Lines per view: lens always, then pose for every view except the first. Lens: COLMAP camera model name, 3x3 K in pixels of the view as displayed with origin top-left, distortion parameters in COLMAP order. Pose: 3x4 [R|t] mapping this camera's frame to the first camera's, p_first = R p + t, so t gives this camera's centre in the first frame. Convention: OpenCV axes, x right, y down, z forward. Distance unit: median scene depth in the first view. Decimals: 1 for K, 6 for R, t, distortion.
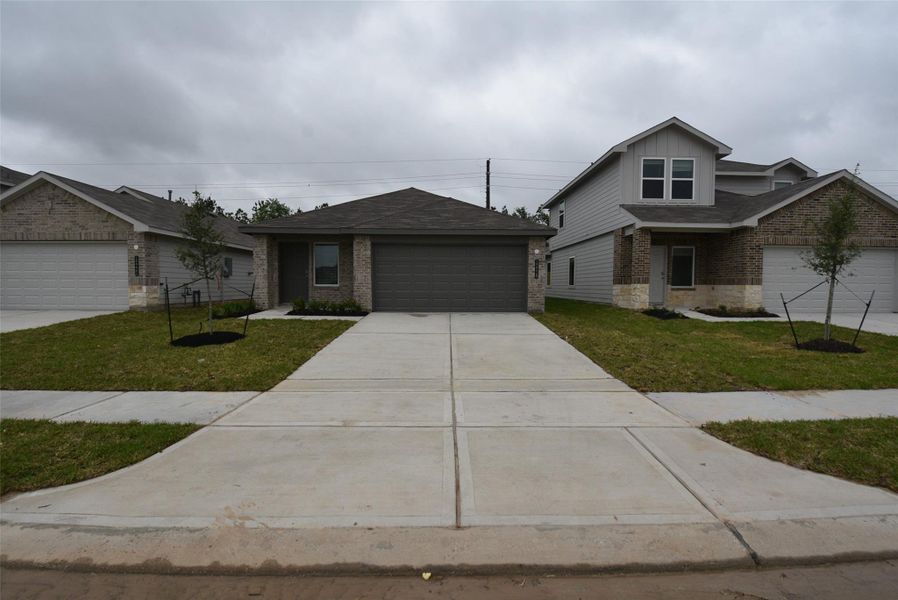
lens RADIAL K [[396.0, 0, 453.4], [0, 396.0, 301.5], [0, 0, 1]] dist [0.014356, -0.023954]
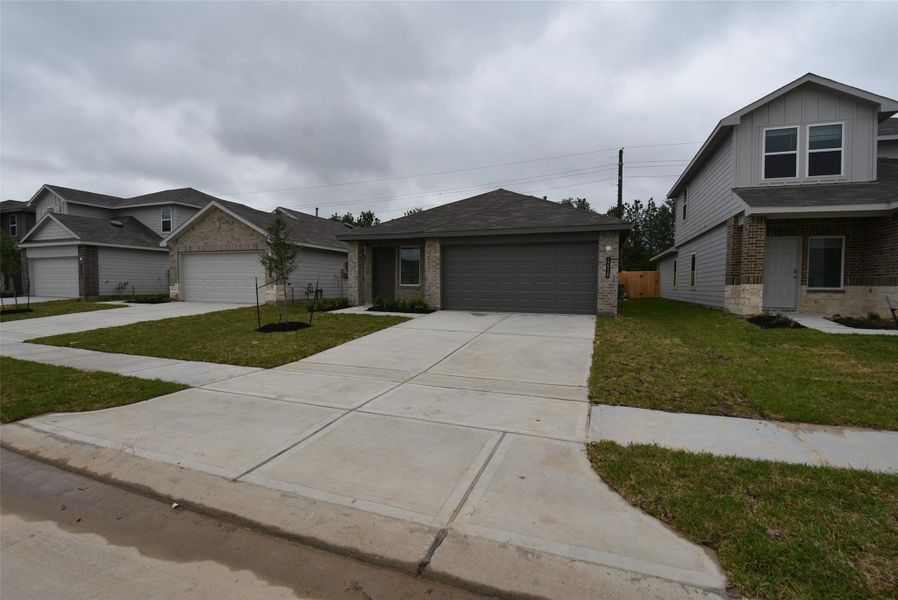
lens RADIAL K [[396.0, 0, 453.4], [0, 396.0, 301.5], [0, 0, 1]] dist [0.014356, -0.023954]
pose [[0.930467, 0.017251, -0.365969, 0.215386], [-0.018615, 0.999827, -0.000199, 0.002797], [0.365902, 0.006997, 0.930627, 0.024309]]
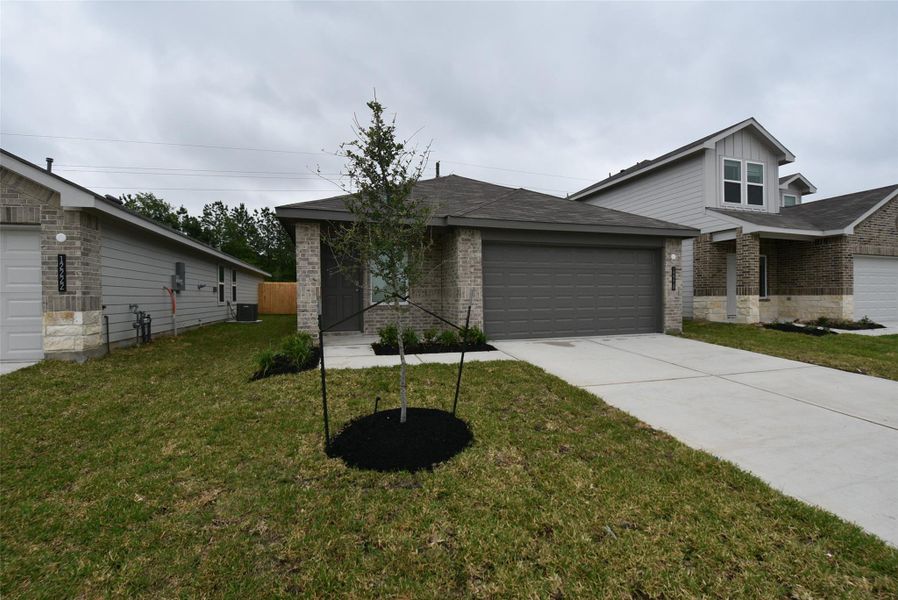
lens RADIAL K [[396.0, 0, 453.4], [0, 396.0, 301.5], [0, 0, 1]] dist [0.014356, -0.023954]
pose [[0.958326, -0.017669, 0.285130, -0.449005], [0.025939, 0.999345, -0.025253, -0.026848], [-0.284497, 0.031597, 0.958156, 0.359764]]
